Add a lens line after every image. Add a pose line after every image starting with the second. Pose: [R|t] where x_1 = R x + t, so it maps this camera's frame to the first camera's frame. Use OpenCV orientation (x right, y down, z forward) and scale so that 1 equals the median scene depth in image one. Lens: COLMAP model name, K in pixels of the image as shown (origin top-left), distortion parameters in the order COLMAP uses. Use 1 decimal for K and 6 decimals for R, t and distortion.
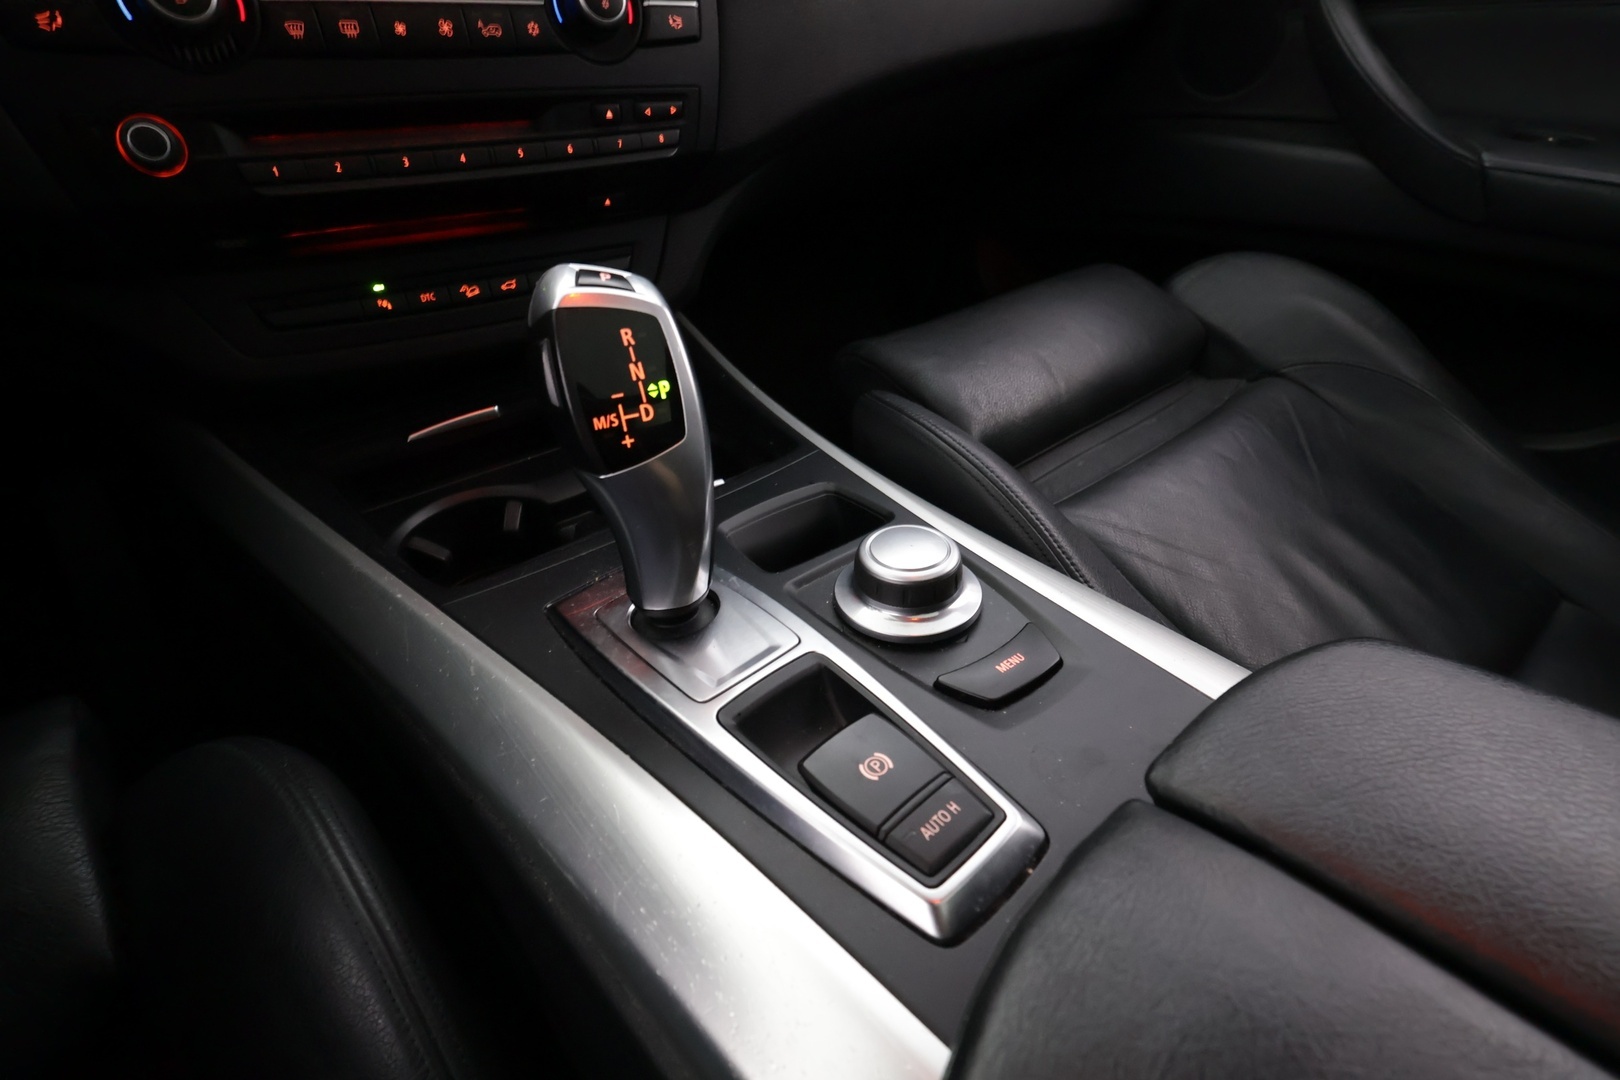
lens RADIAL K [[761.5, 0, 808.5], [0, 761.5, 538.6], [0, 0, 1]] dist [0.004549, 0.000229]
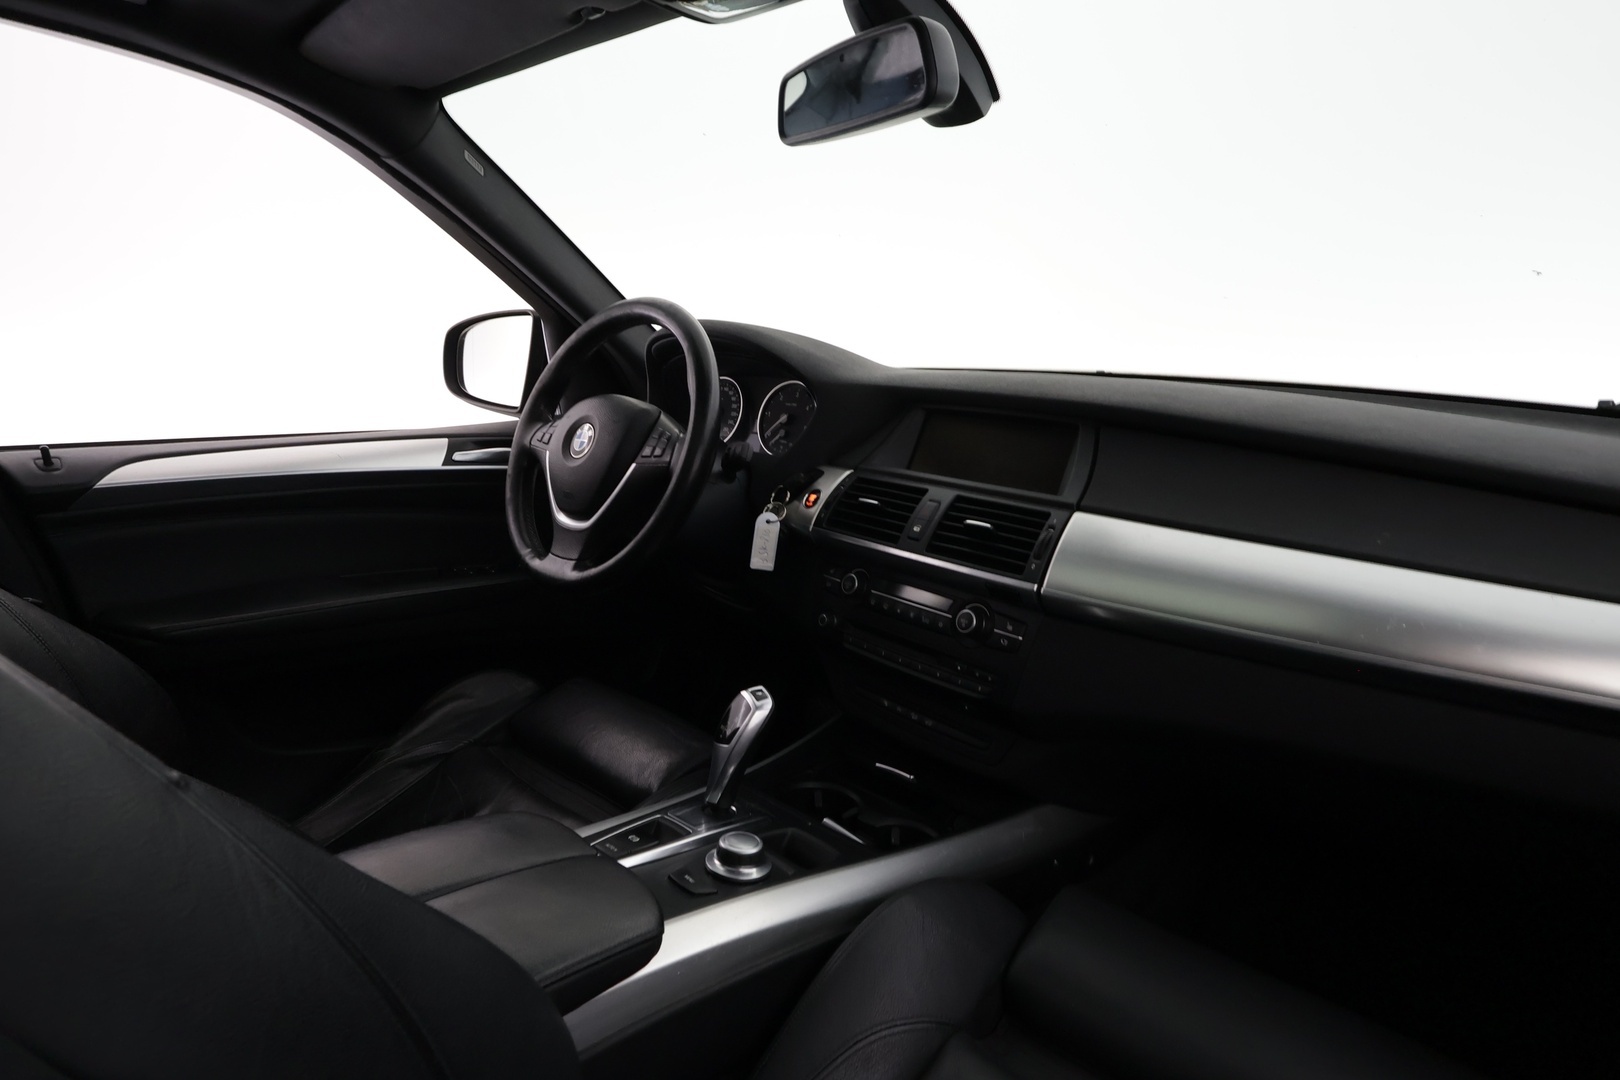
lens RADIAL K [[888.5, 0, 808.7], [0, 888.5, 541.3], [0, 0, 1]] dist [-0.001124, 0.001521]
pose [[0.115016, 0.173559, -0.978084, 1.928025], [-0.639395, 0.766469, 0.060820, -0.718547], [0.760227, 0.618387, 0.199129, 0.052656]]
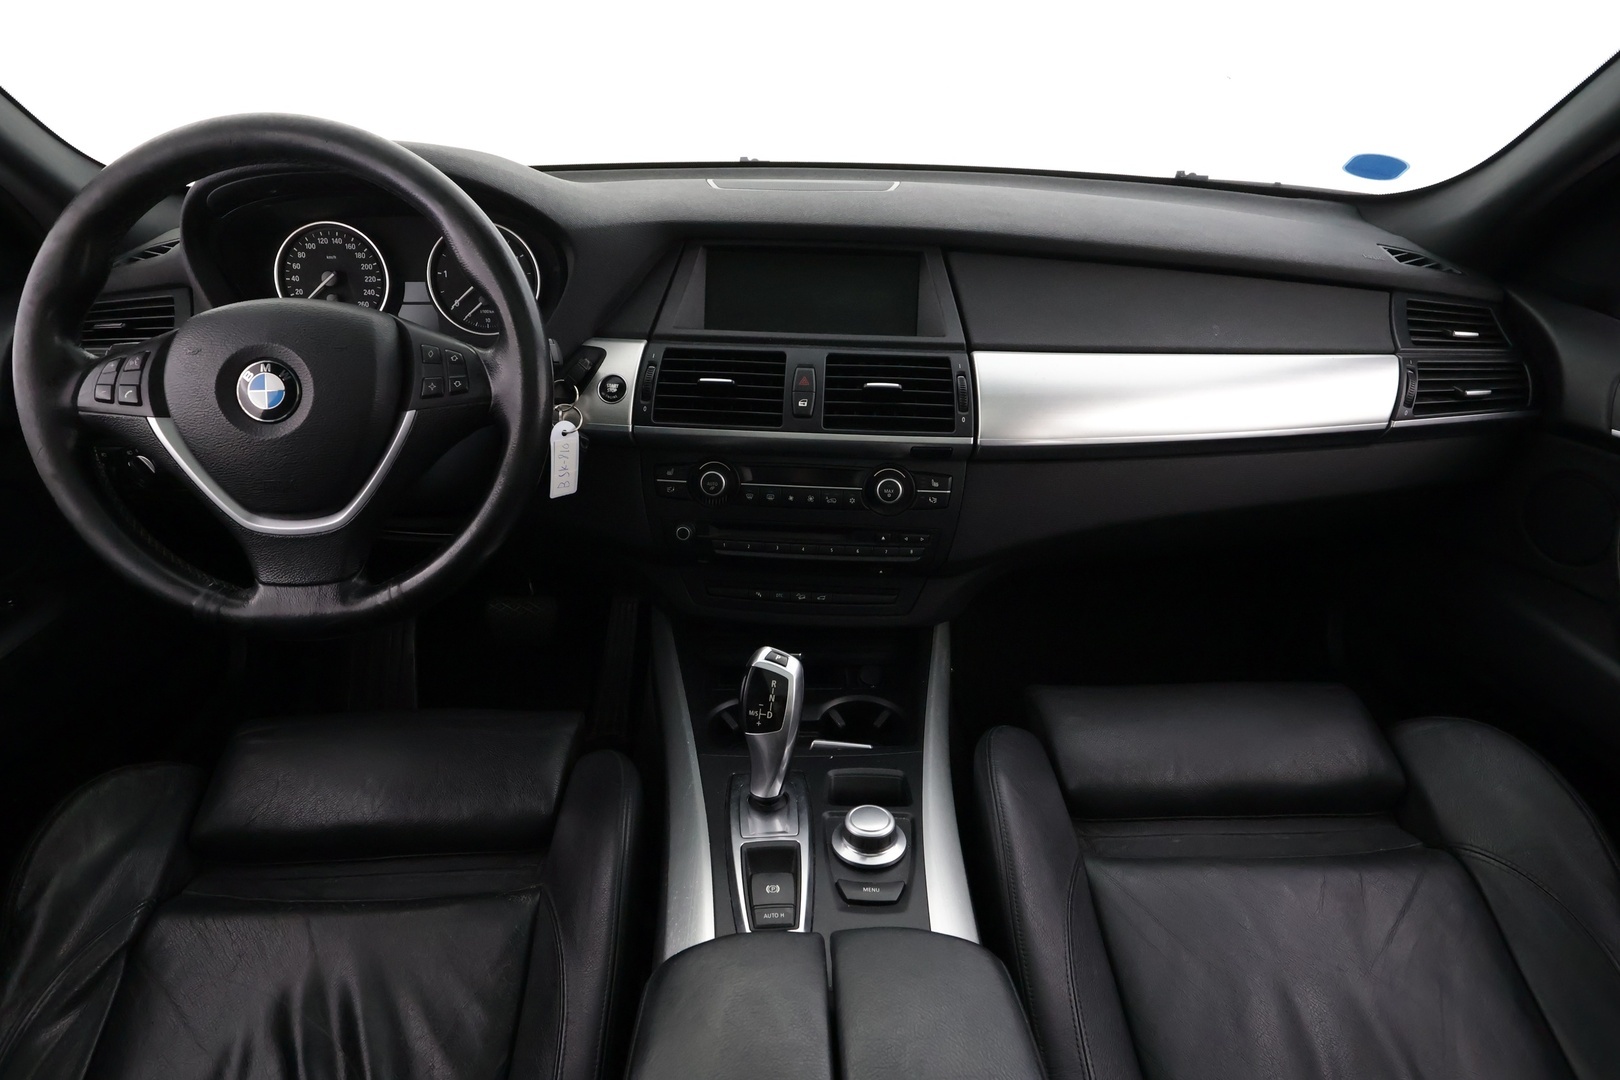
lens RADIAL K [[888.5, 0, 812.1], [0, 888.5, 543.3], [0, 0, 1]] dist [-0.001124, 0.001521]
pose [[0.785294, 0.259322, -0.562197, 0.853315], [-0.366520, 0.926558, -0.084579, -0.305930], [0.498974, 0.272476, 0.822667, -0.898509]]
